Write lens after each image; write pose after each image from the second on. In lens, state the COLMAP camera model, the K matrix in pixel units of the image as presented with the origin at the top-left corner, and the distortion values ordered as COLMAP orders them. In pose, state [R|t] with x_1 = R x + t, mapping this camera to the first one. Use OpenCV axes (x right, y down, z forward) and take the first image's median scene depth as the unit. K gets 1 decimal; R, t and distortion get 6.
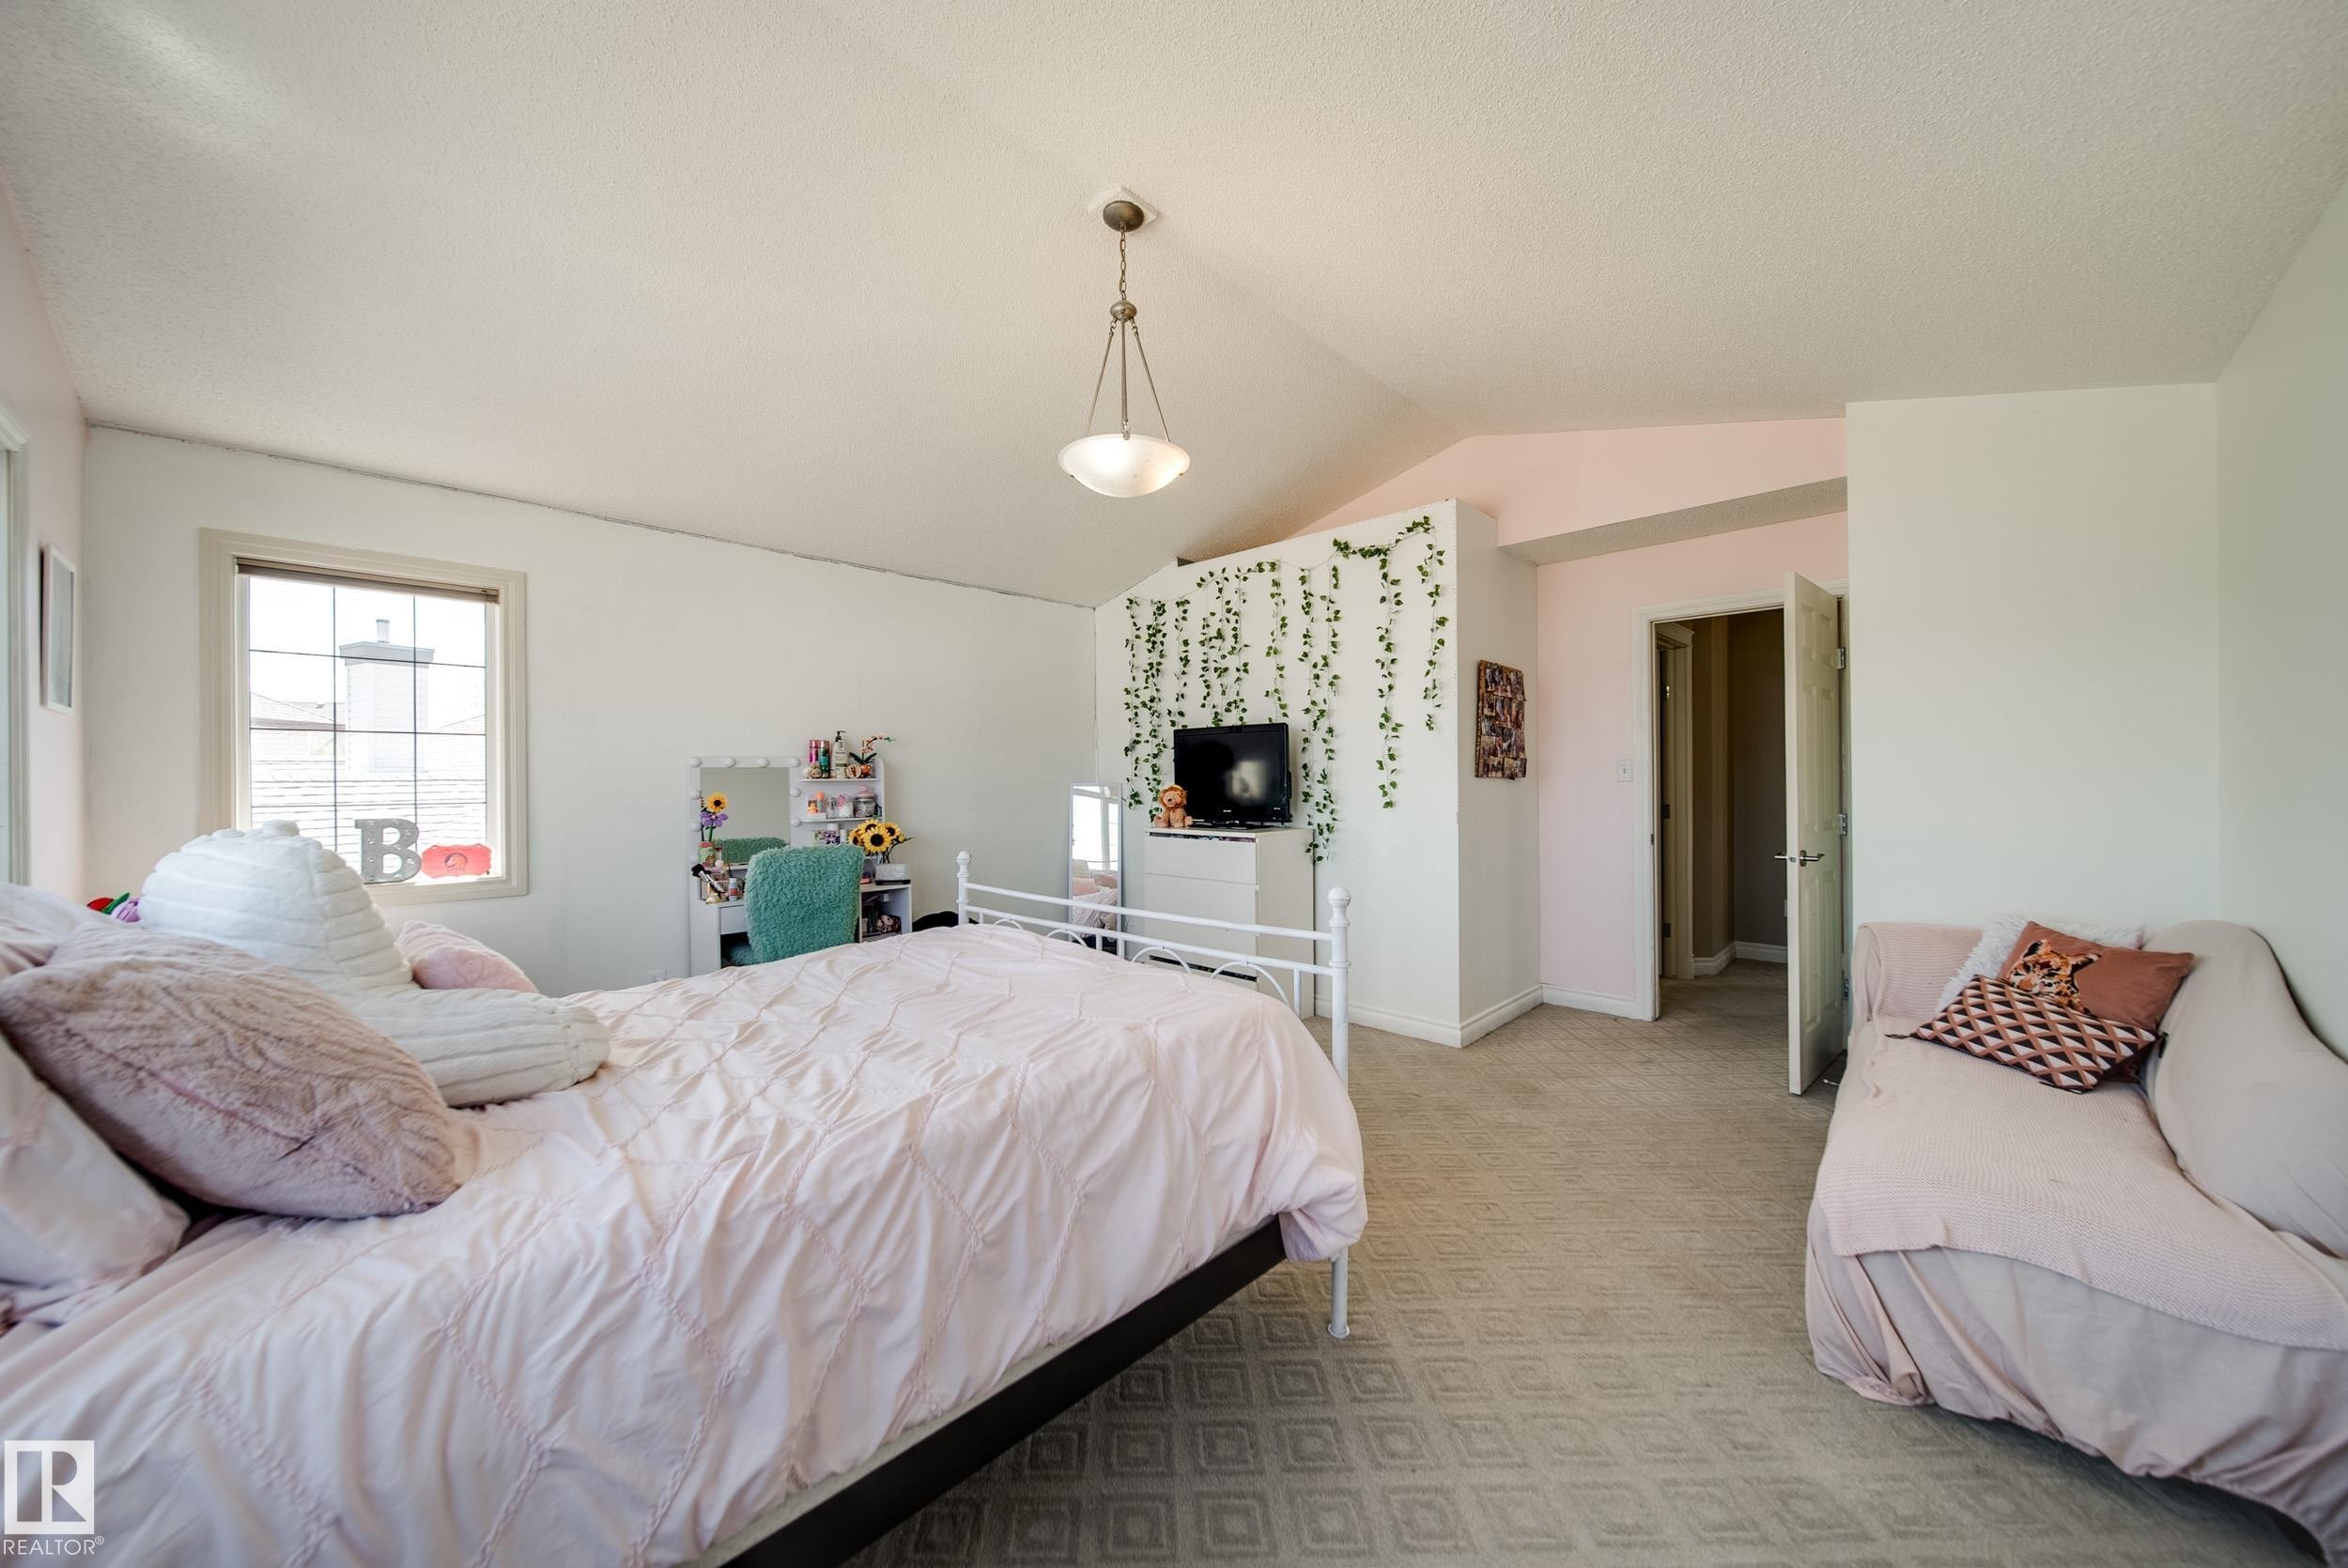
lens RADIAL K [[844.6, 0, 1167.1], [0, 844.6, 757.8], [0, 0, 1]] dist [-0.001198, -0.000173]
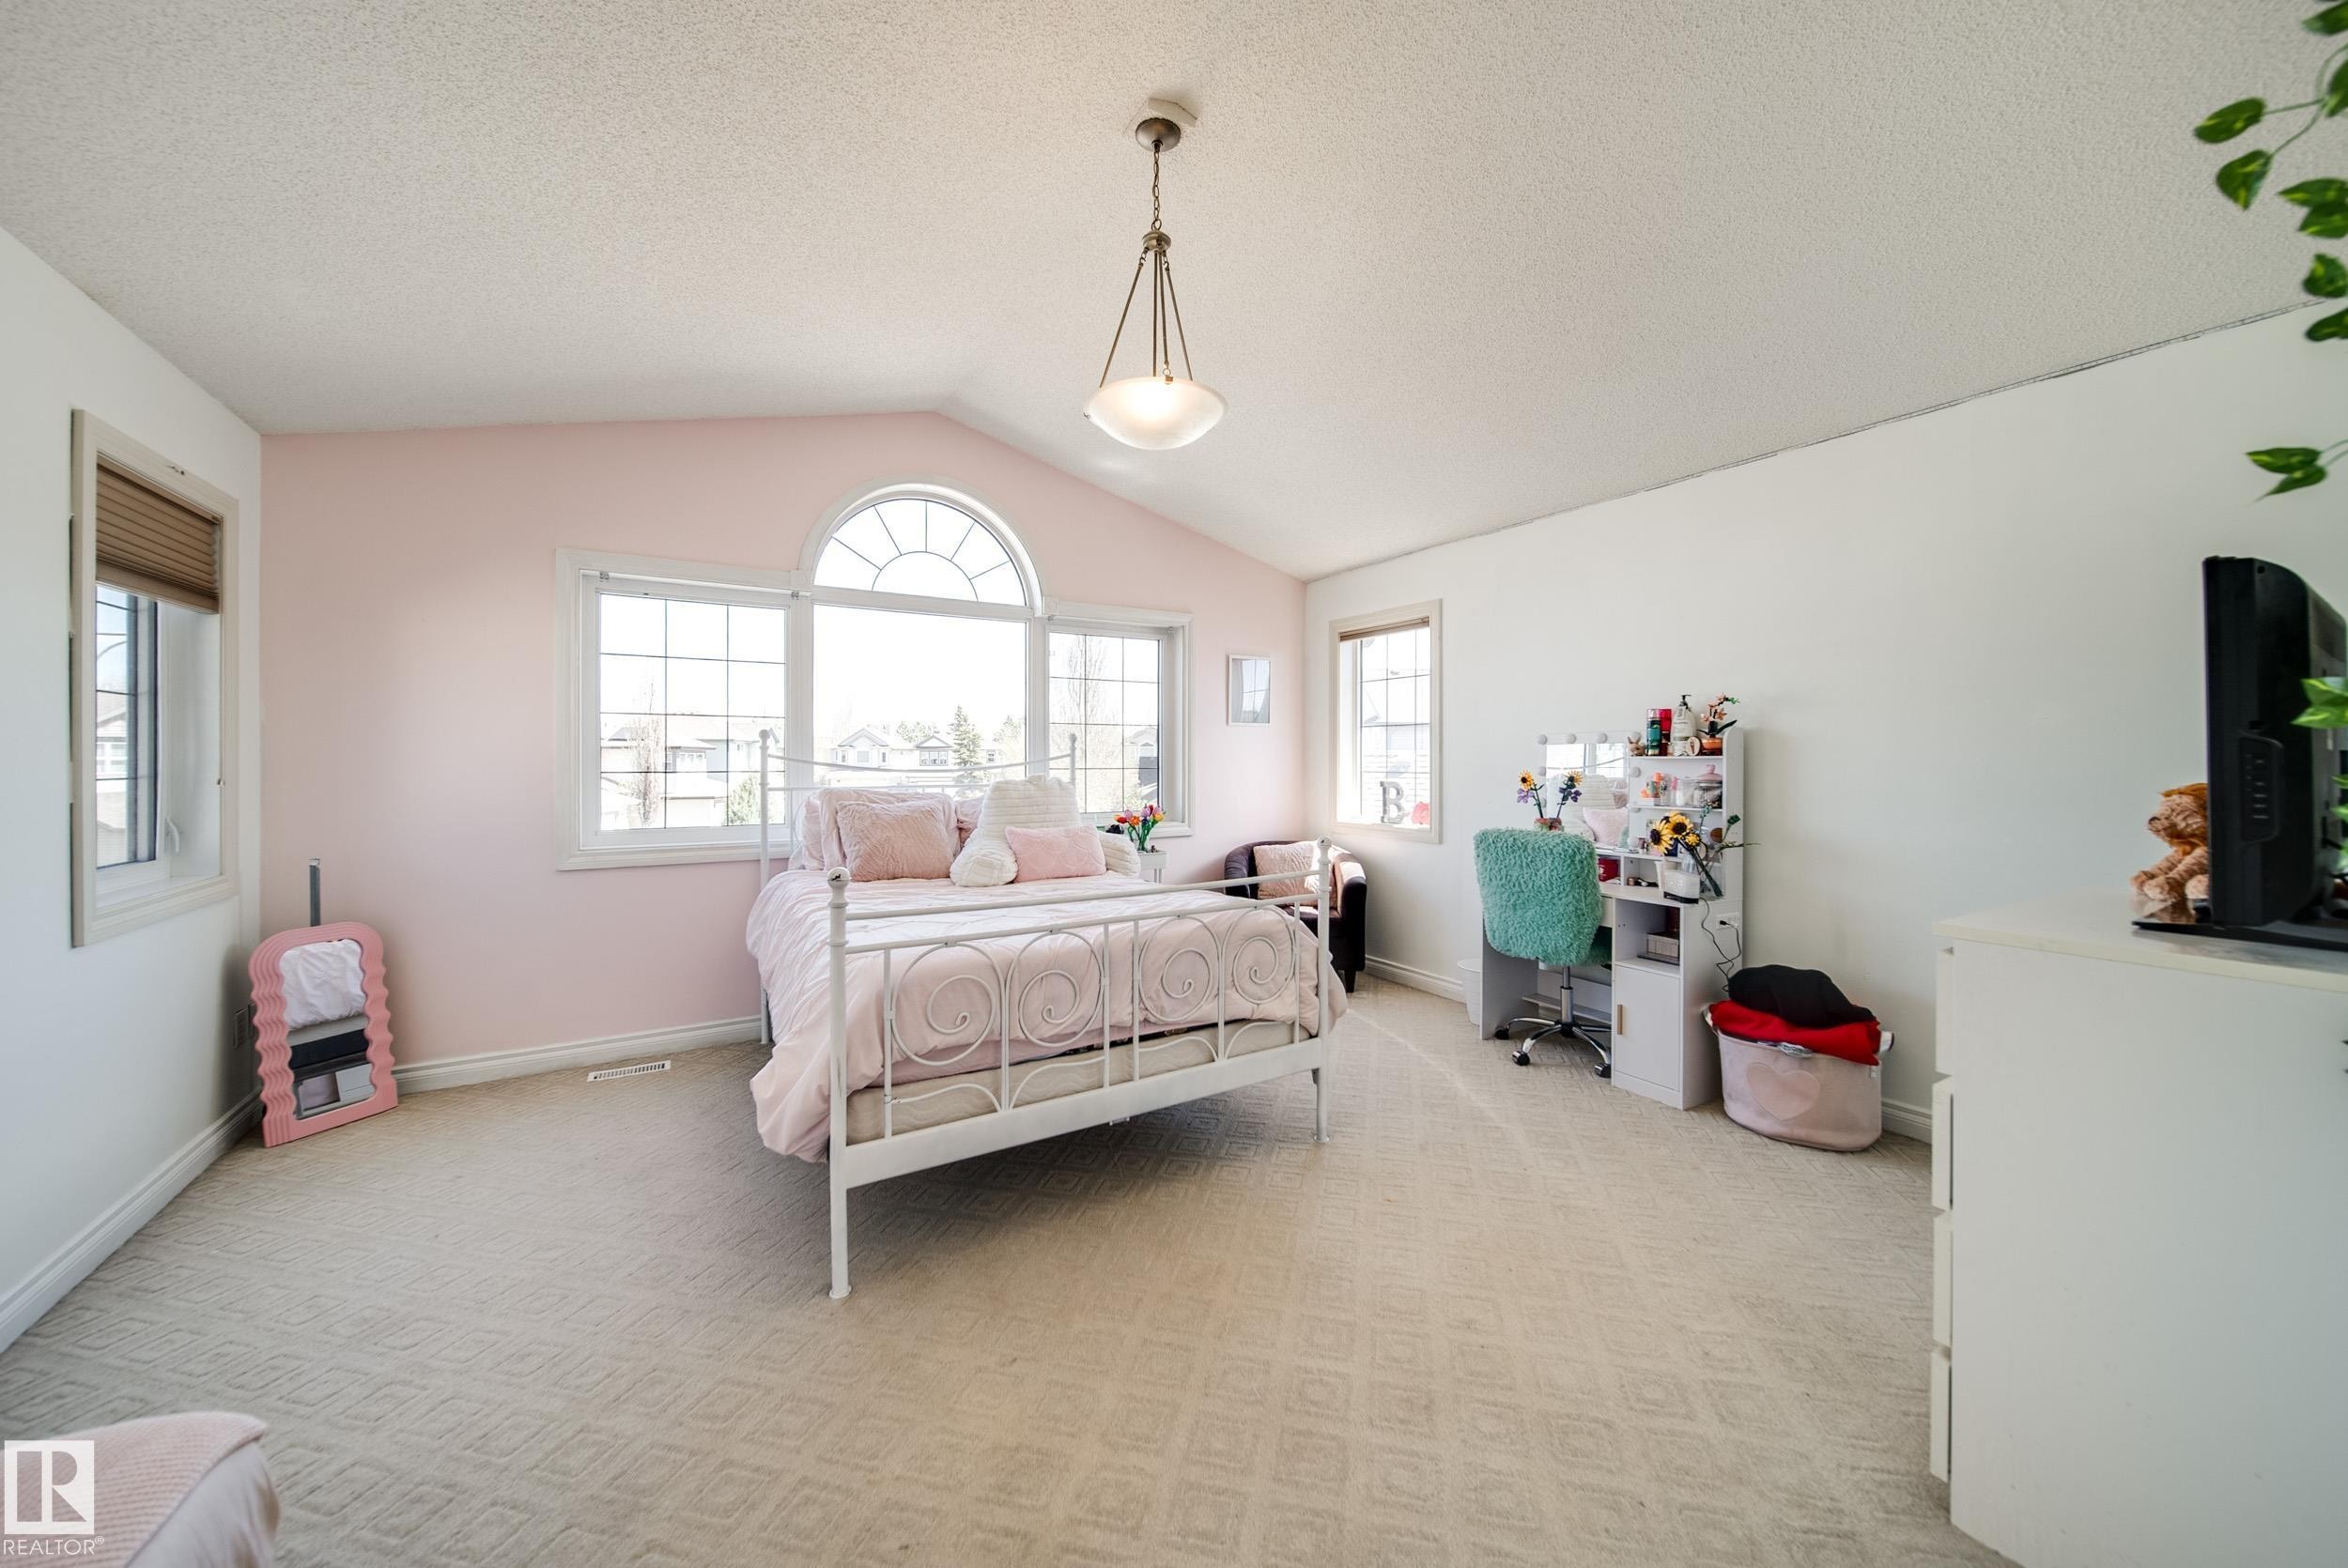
lens RADIAL K [[834.8, 0, 1175.4], [0, 834.8, 761.0], [0, 0, 1]] dist [0.000101, -0.000537]
pose [[-0.248751, 0.006606, -0.968545, 0.598038], [0.027202, 0.999630, -0.000168, 0.021444], [0.968185, -0.026388, -0.248839, 0.915396]]
